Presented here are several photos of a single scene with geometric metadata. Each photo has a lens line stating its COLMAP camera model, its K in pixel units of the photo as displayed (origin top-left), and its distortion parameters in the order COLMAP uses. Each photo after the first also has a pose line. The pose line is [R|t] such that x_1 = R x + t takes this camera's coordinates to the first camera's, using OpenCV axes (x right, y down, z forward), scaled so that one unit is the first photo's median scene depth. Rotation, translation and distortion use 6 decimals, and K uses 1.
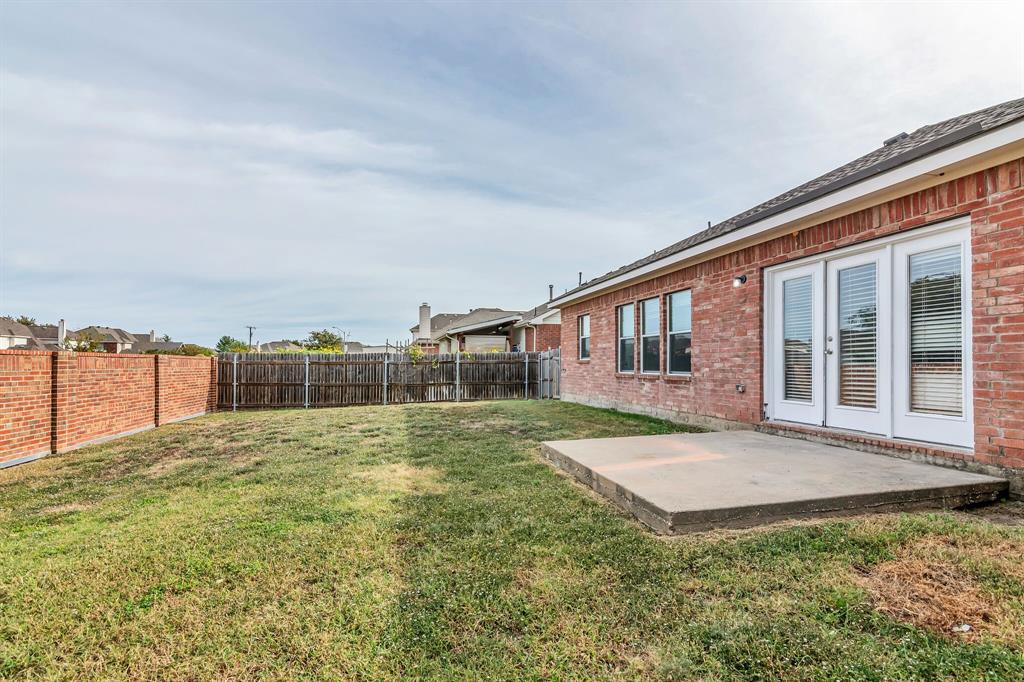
lens RADIAL K [[503.9, 0, 512.6], [0, 503.9, 335.6], [0, 0, 1]] dist [0.015778, 0.000157]
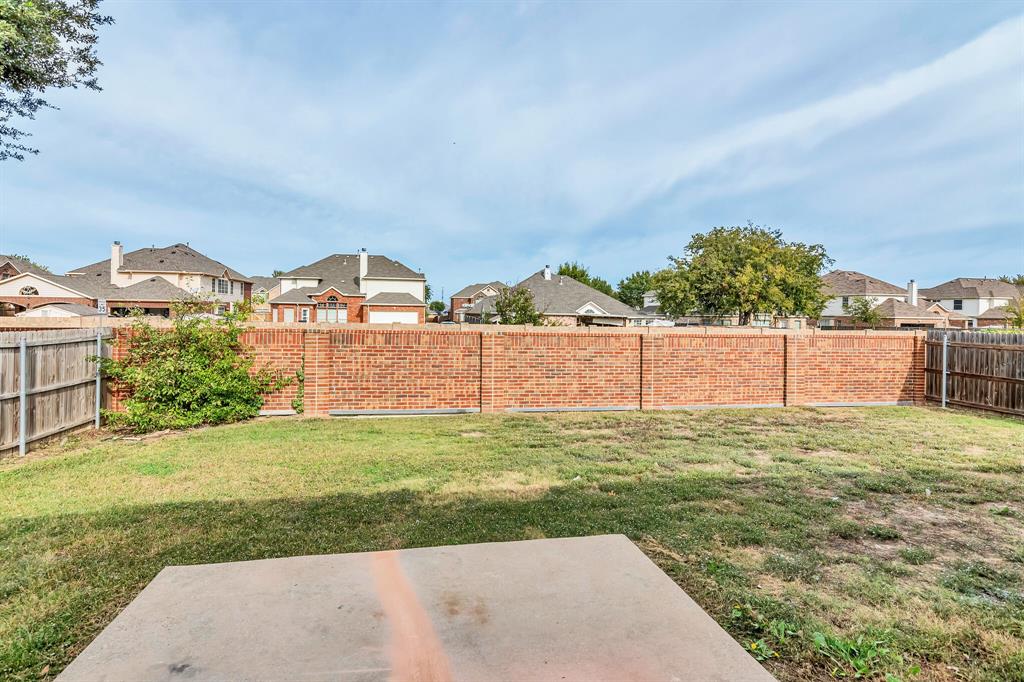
lens RADIAL K [[507.4, 0, 484.2], [0, 507.4, 328.1], [0, 0, 1]] dist [0.017523, 0.000187]
pose [[-0.039066, 0.022683, -0.998979, 0.397716], [0.041980, 0.998897, 0.021040, -0.026267], [0.998354, -0.041115, -0.039975, 0.539004]]
